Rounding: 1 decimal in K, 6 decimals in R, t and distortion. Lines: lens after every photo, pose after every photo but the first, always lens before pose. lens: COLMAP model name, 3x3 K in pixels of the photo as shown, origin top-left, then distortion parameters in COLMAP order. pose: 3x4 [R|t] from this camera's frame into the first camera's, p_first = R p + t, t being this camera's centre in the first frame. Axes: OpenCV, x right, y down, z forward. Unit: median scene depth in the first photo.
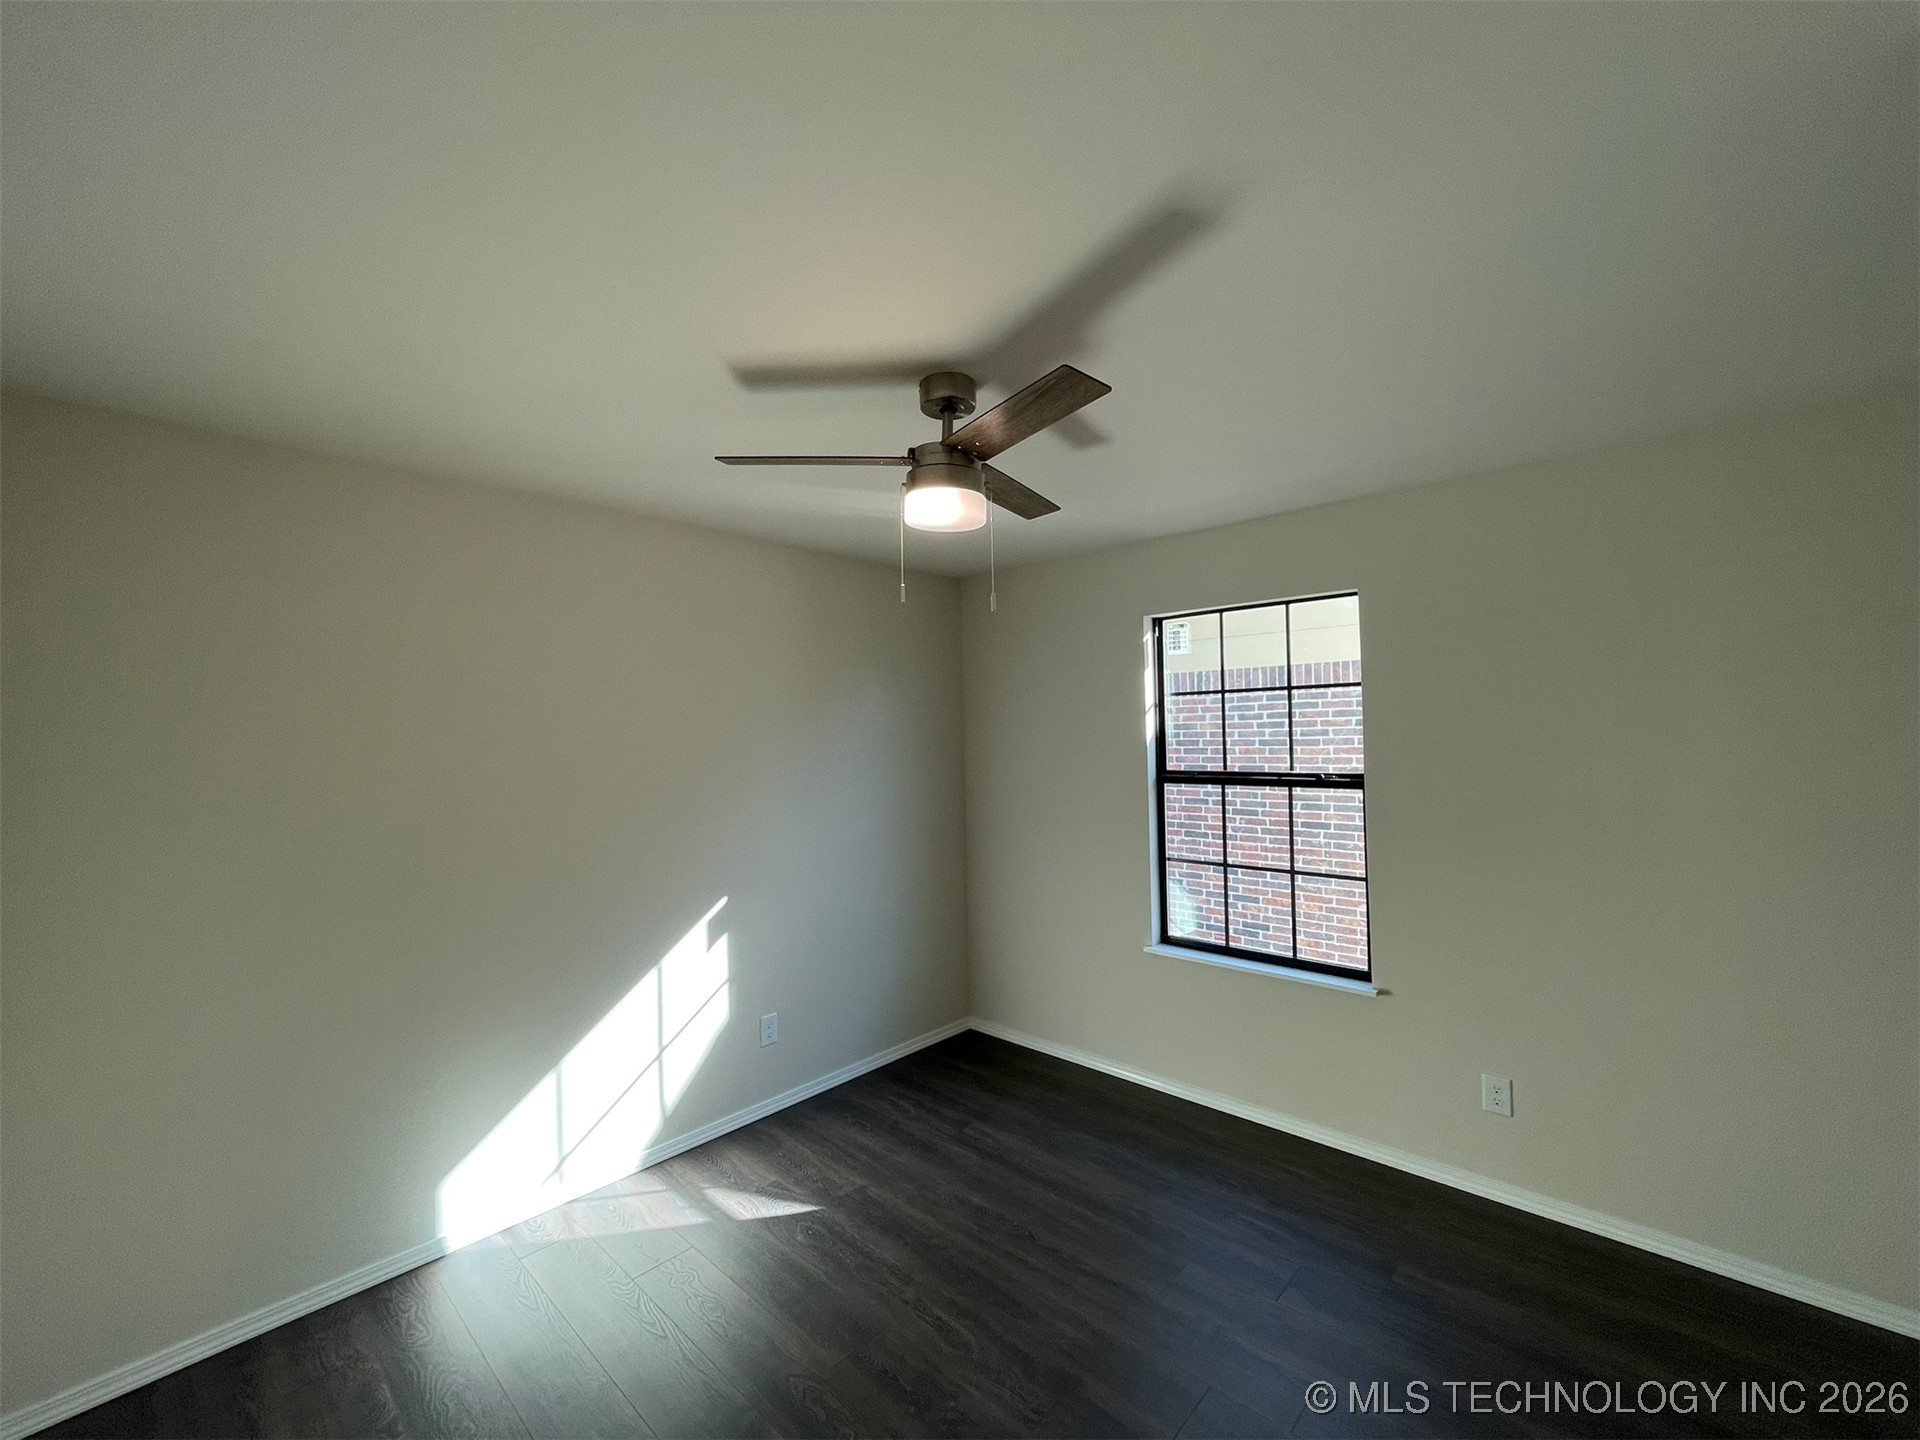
lens RADIAL K [[772.7, 0, 957.8], [0, 772.7, 719.3], [0, 0, 1]] dist [-0.000684, 0.000137]
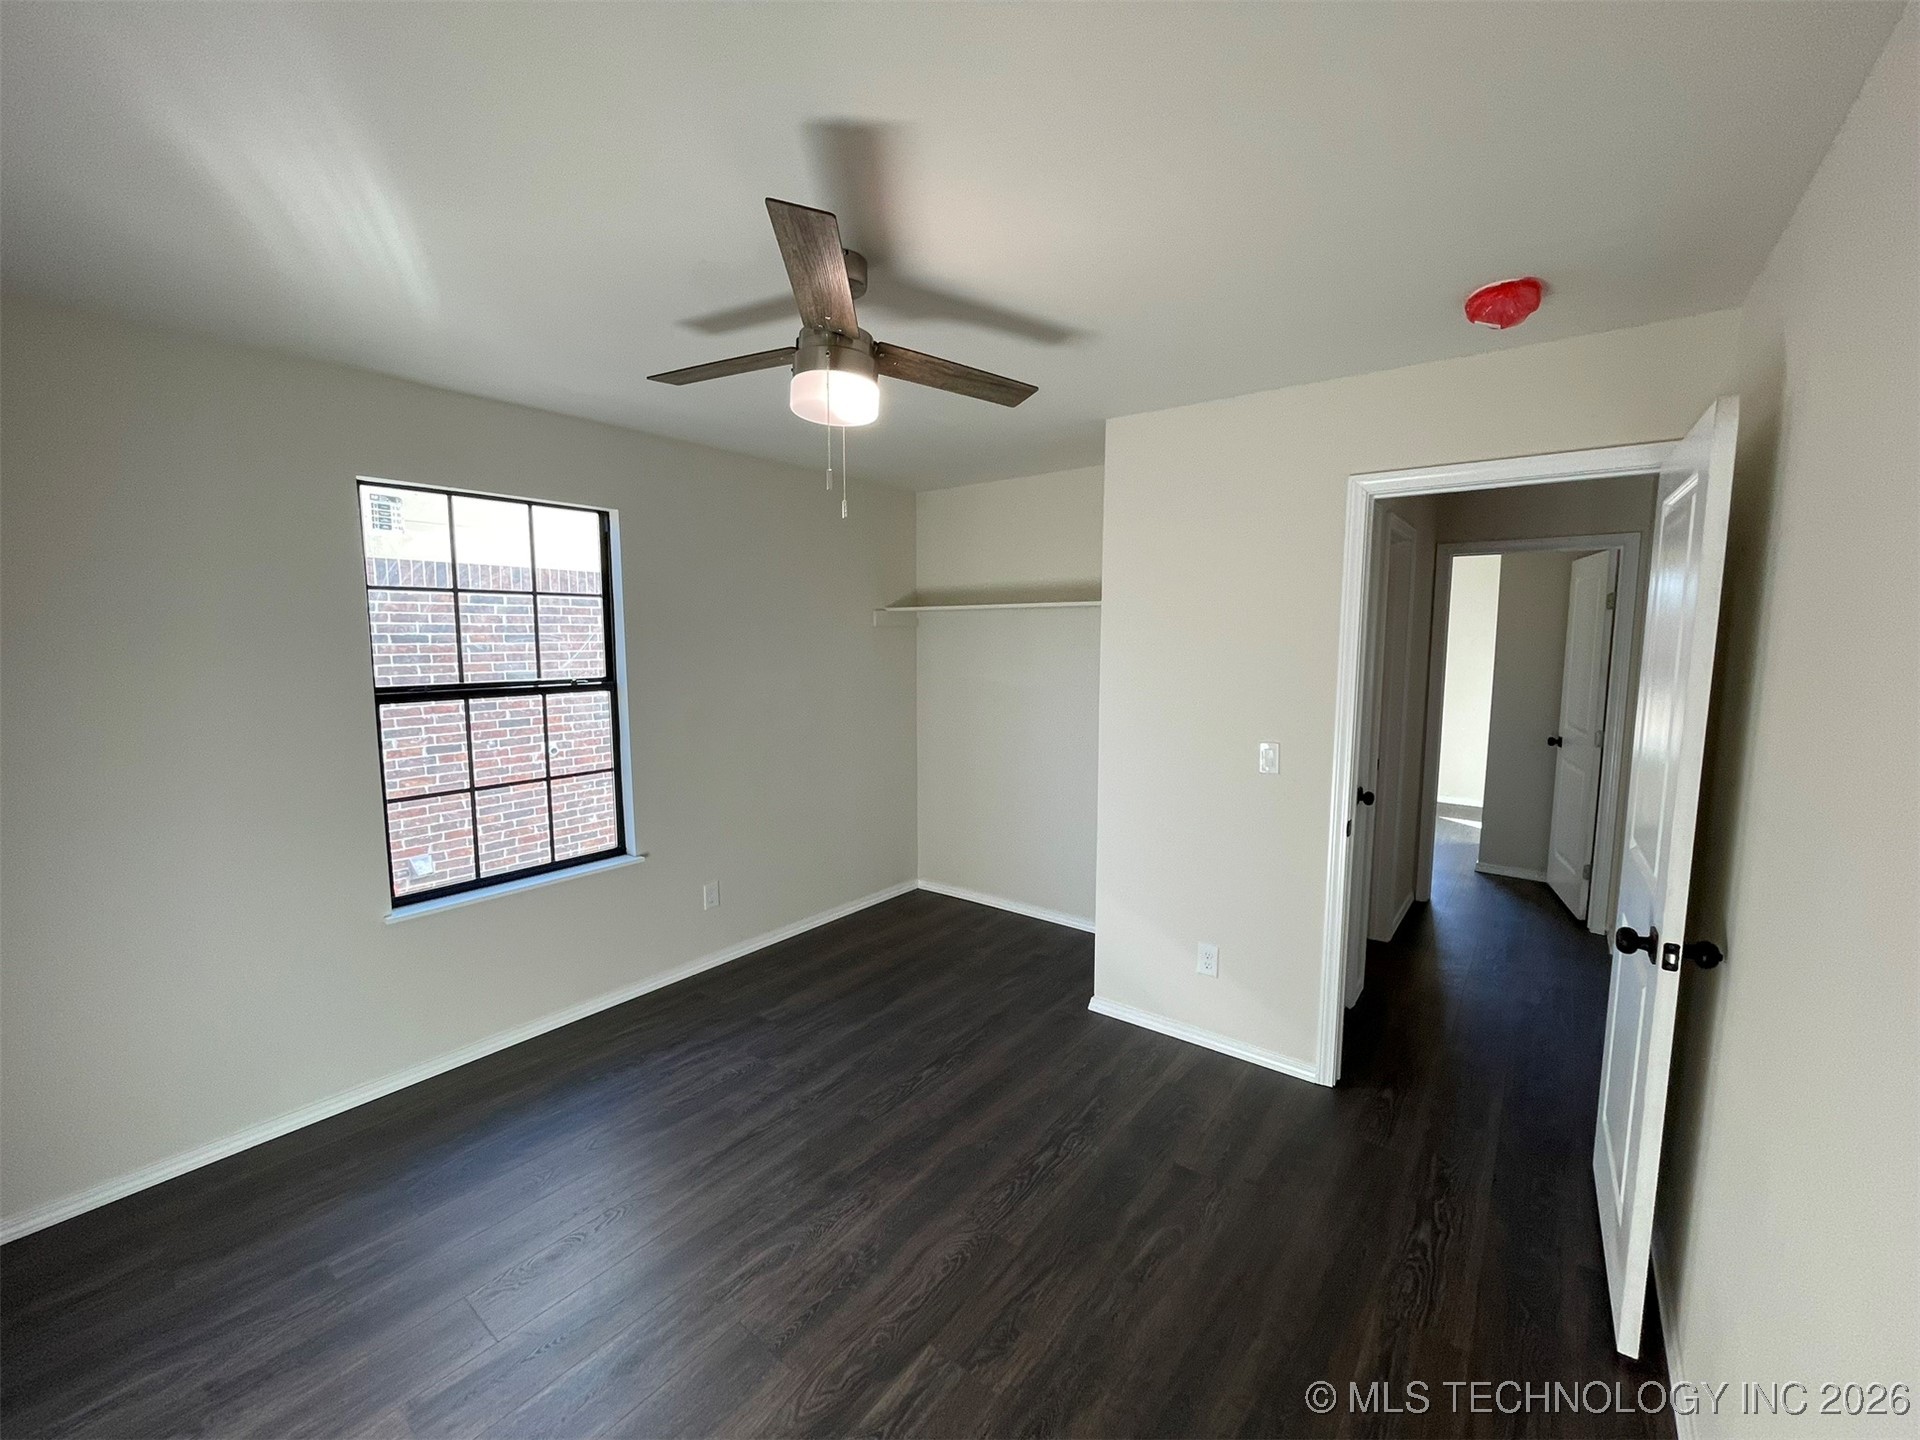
lens RADIAL K [[772.7, 0, 957.8], [0, 772.7, 719.3], [0, 0, 1]] dist [-0.000684, 0.000137]
pose [[-0.084961, -0.093402, 0.991997, -0.595273], [-0.023749, 0.995504, 0.091698, 0.016237], [-0.996101, -0.015768, -0.086797, 0.552435]]
